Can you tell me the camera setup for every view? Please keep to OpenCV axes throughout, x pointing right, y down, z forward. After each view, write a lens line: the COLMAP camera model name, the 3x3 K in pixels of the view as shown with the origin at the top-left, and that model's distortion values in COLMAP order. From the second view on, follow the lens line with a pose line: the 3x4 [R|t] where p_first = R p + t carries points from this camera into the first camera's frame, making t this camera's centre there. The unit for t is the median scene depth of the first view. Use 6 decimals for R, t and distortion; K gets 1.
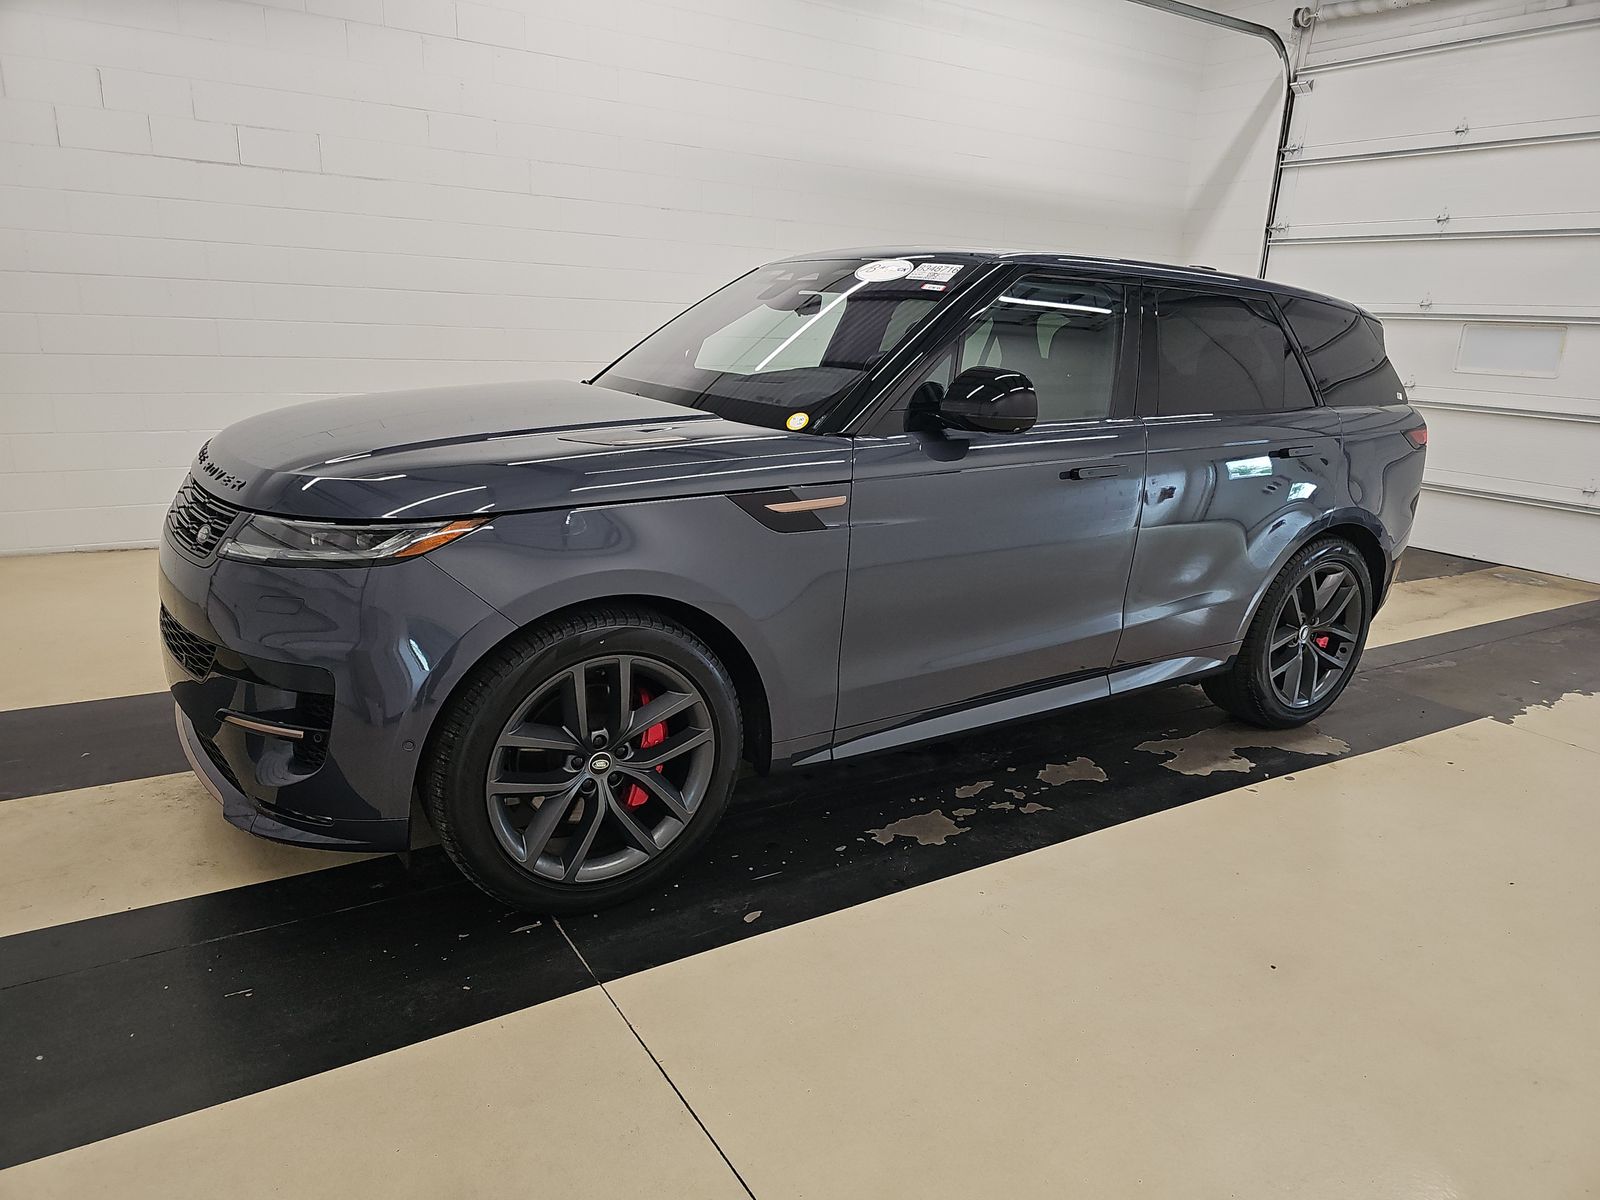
lens RADIAL K [[1074.0, 0, 800.0], [0, 1074.0, 600.0], [0, 0, 1]] dist [-0.000633, -0.000968]
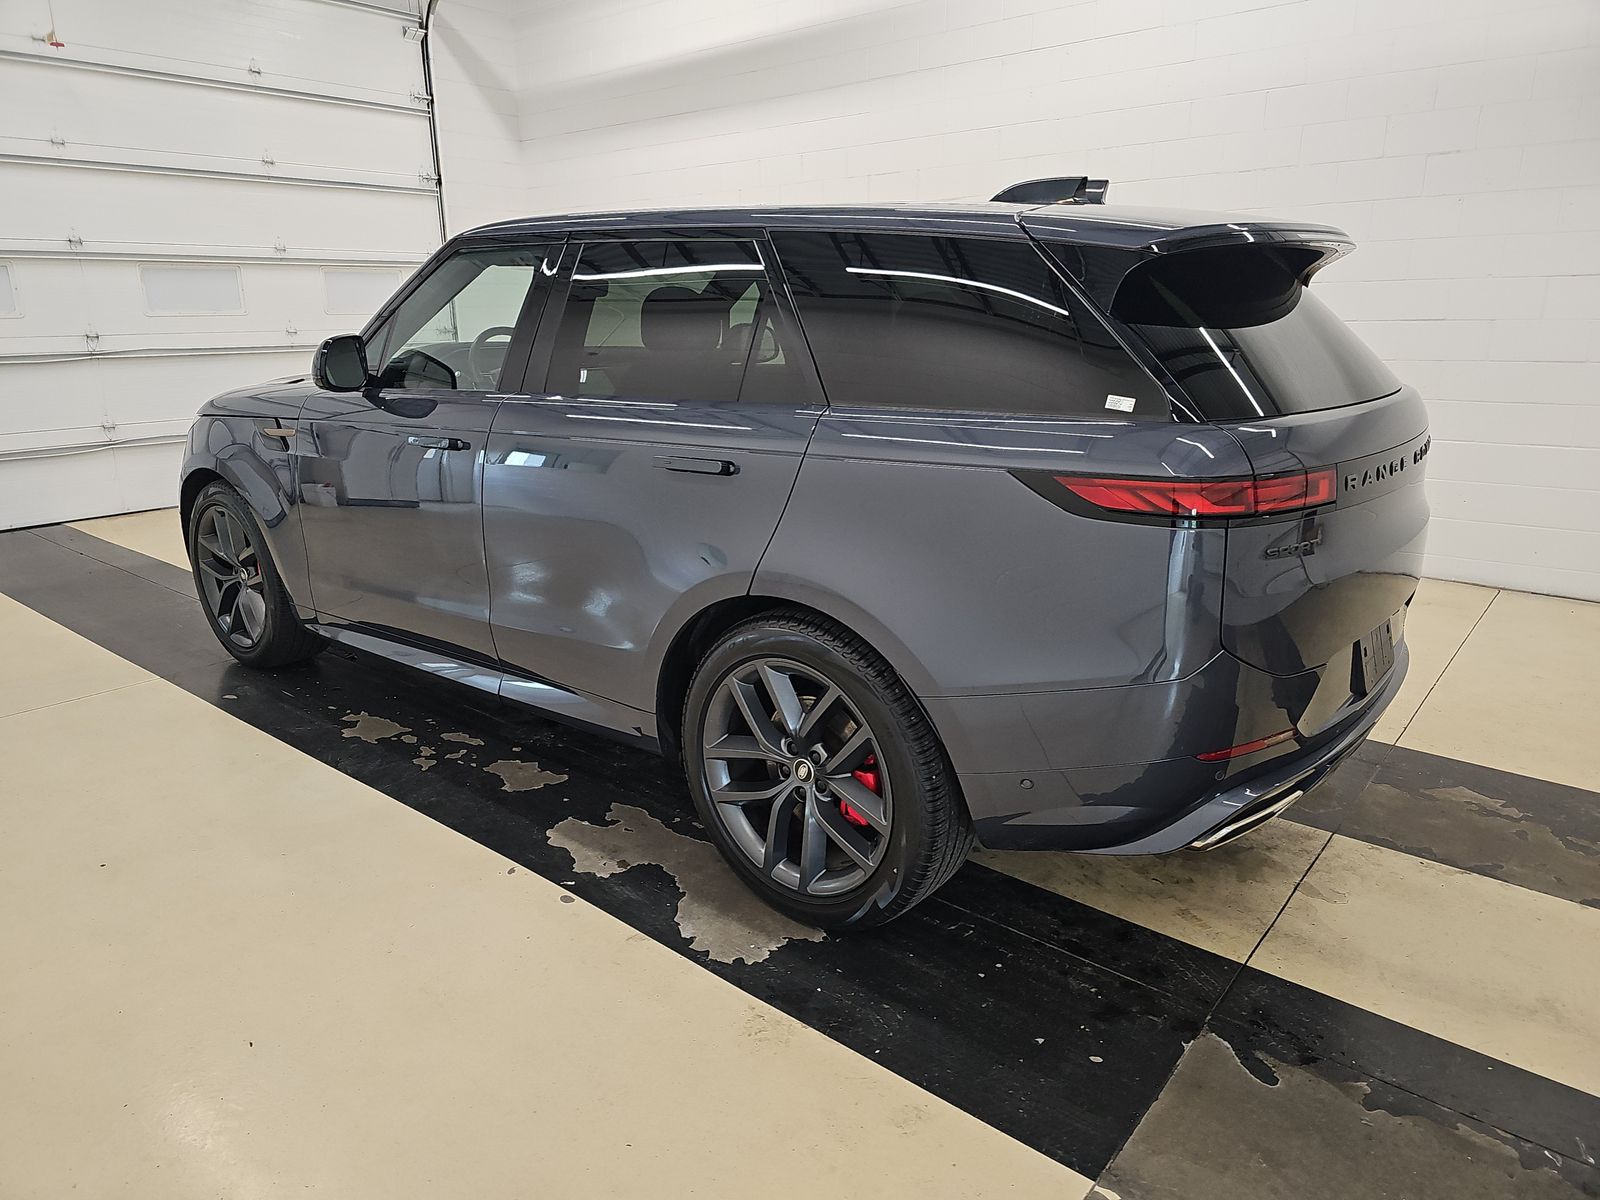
lens RADIAL K [[1049.2, 0, 798.7], [0, 1049.2, 619.4], [0, 0, 1]] dist [0.056652, -0.040254]
pose [[0.292093, 0.222014, -0.930264, 1.146243], [-0.214560, 0.963101, 0.162481, -0.173545], [0.932012, 0.152138, 0.328950, 0.887535]]
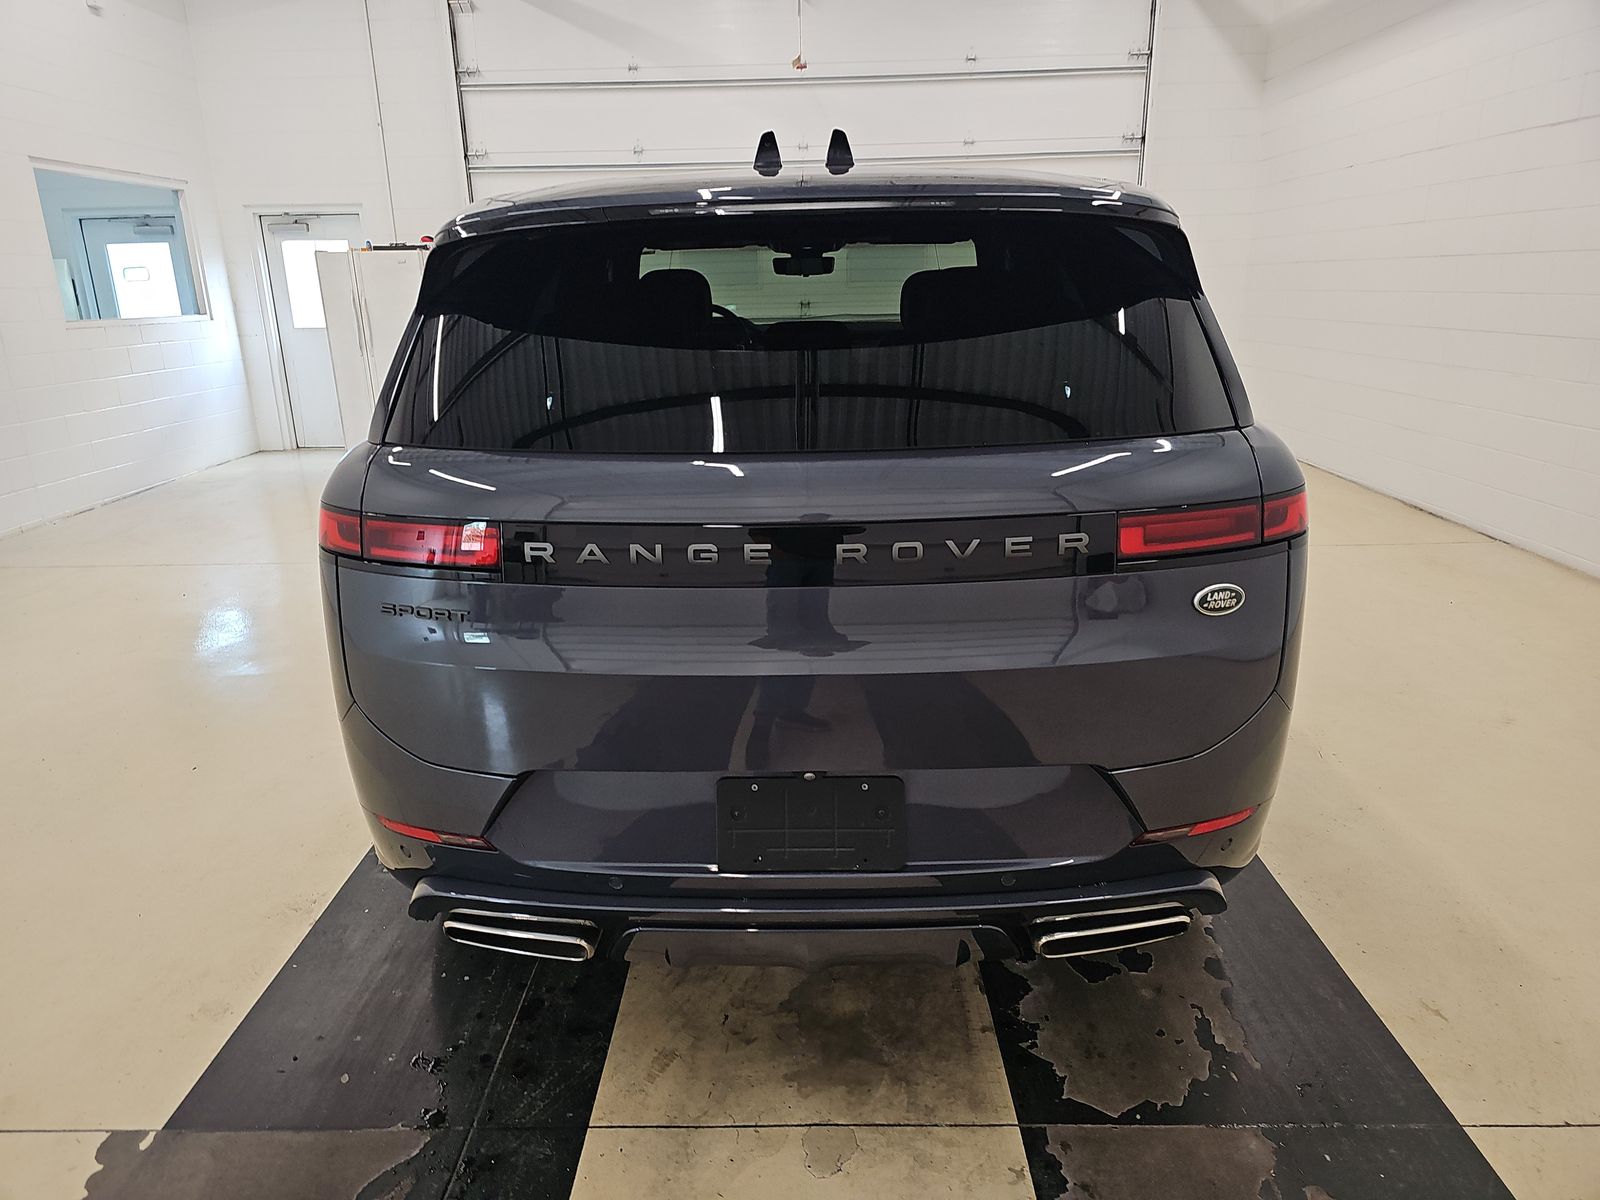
lens RADIAL K [[1068.1, 0, 792.5], [0, 1068.1, 599.4], [0, 0, 1]] dist [0.056320, -0.037187]
pose [[-0.575675, 0.200093, -0.792818, 1.076795], [-0.212262, 0.899788, 0.381216, -0.260405], [0.789648, 0.387741, -0.475514, 1.194126]]
